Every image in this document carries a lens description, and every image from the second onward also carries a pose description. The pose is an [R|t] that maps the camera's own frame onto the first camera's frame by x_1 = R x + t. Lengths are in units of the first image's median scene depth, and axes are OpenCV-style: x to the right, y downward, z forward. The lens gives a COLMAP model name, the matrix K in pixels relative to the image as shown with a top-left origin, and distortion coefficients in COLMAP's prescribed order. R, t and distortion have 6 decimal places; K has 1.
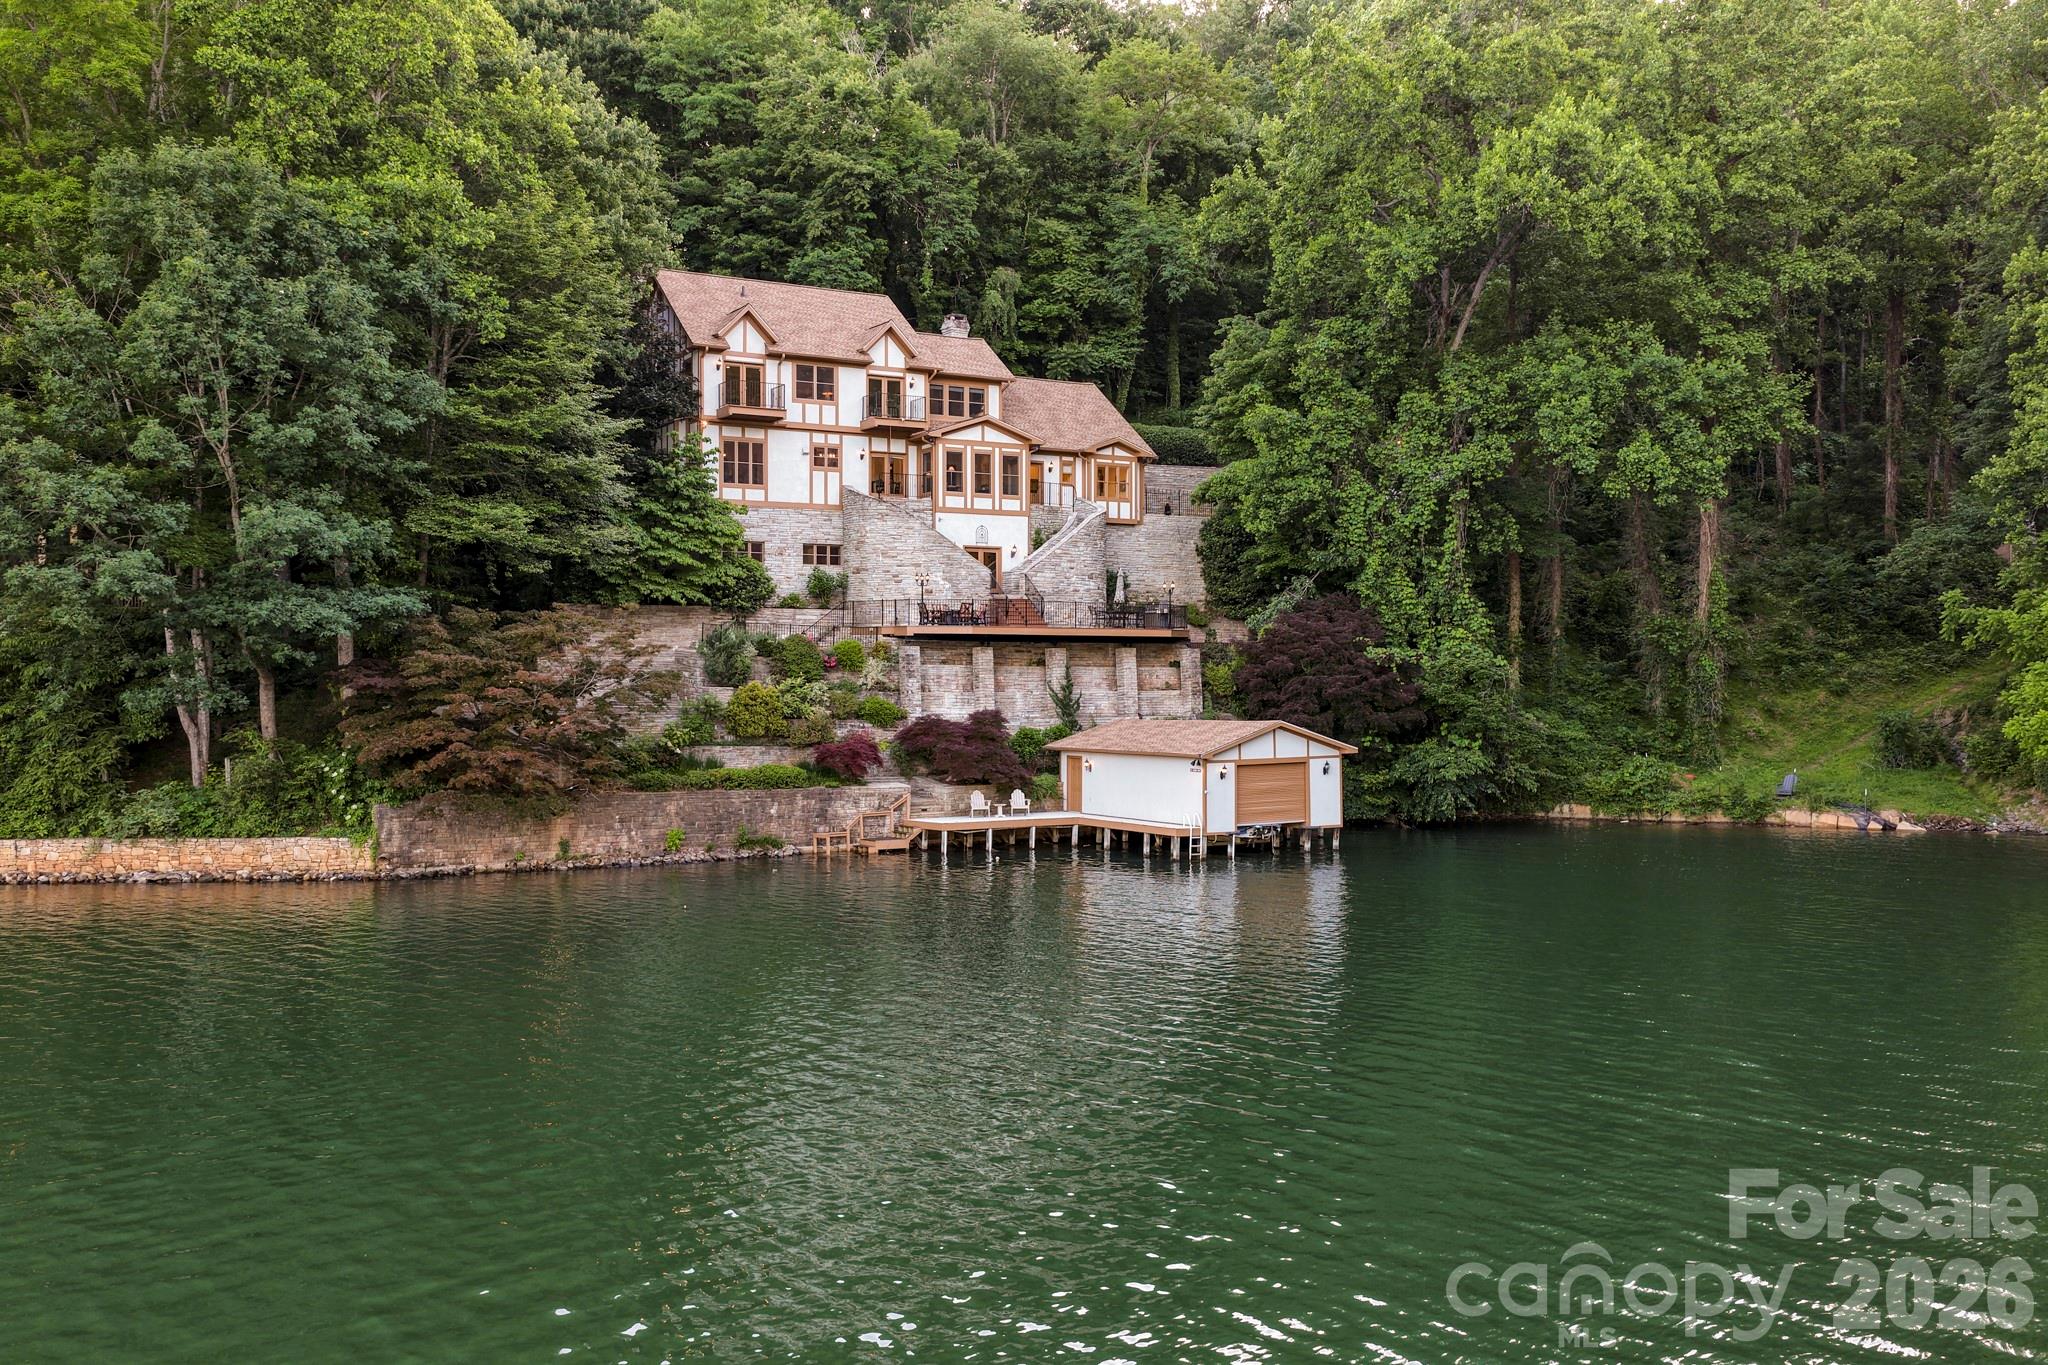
lens RADIAL K [[1818.7, 0, 1022.1], [0, 1818.7, 681.7], [0, 0, 1]] dist [0.006589, 0.053122]
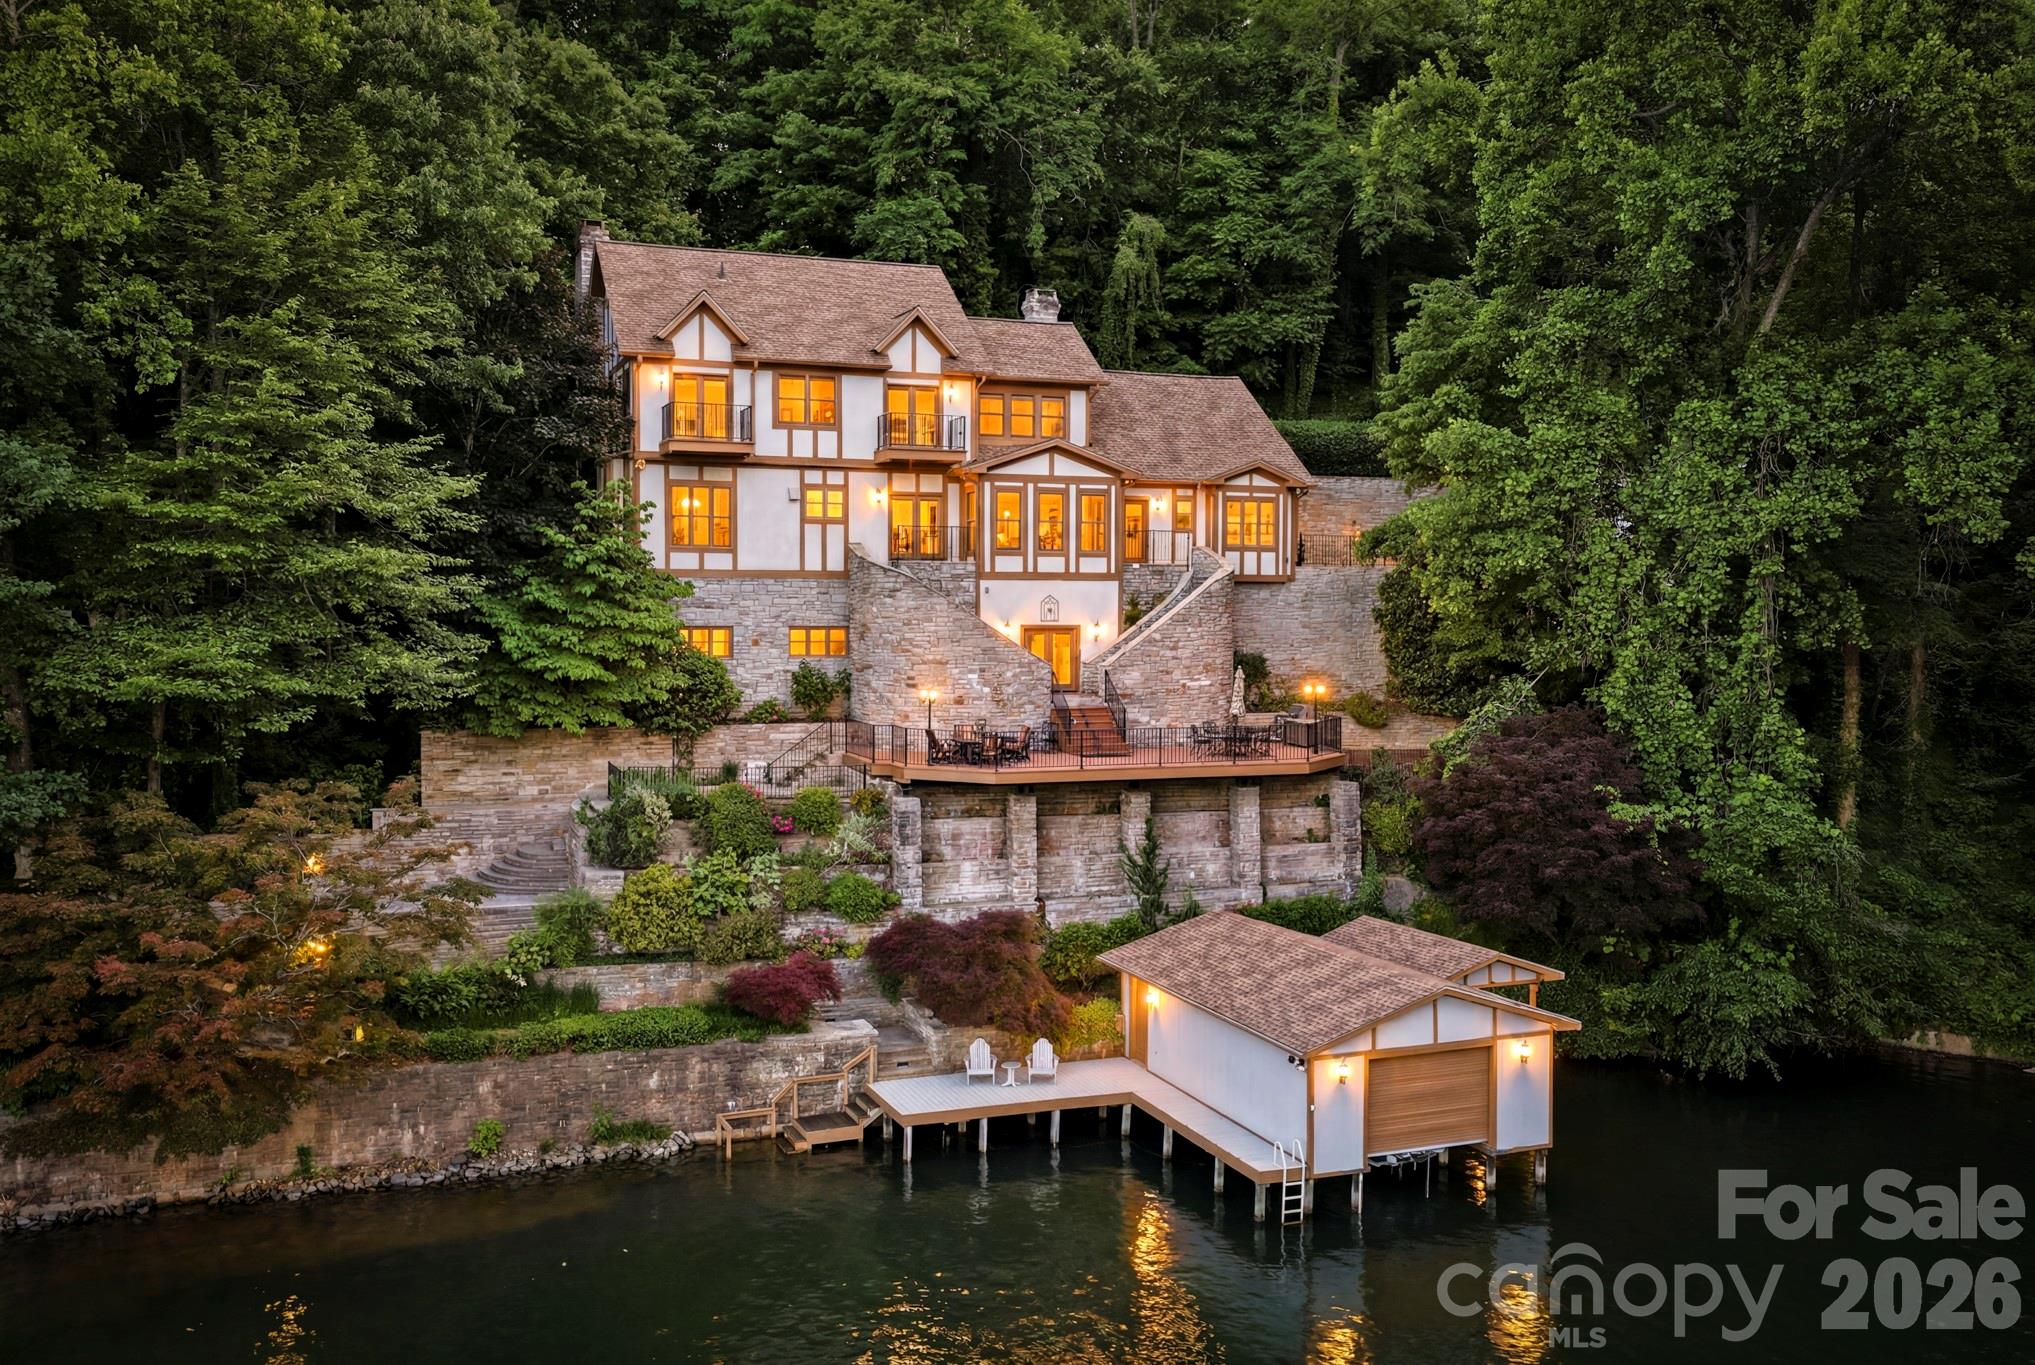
lens RADIAL K [[1787.1, 0, 1008.3], [0, 1787.1, 681.0], [0, 0, 1]] dist [0.001155, 0.011976]
pose [[0.986443, 0.010241, -0.163783, 0.080577], [-0.003724, 0.999191, 0.040050, -0.085822], [0.164060, -0.038897, 0.985683, 0.335703]]
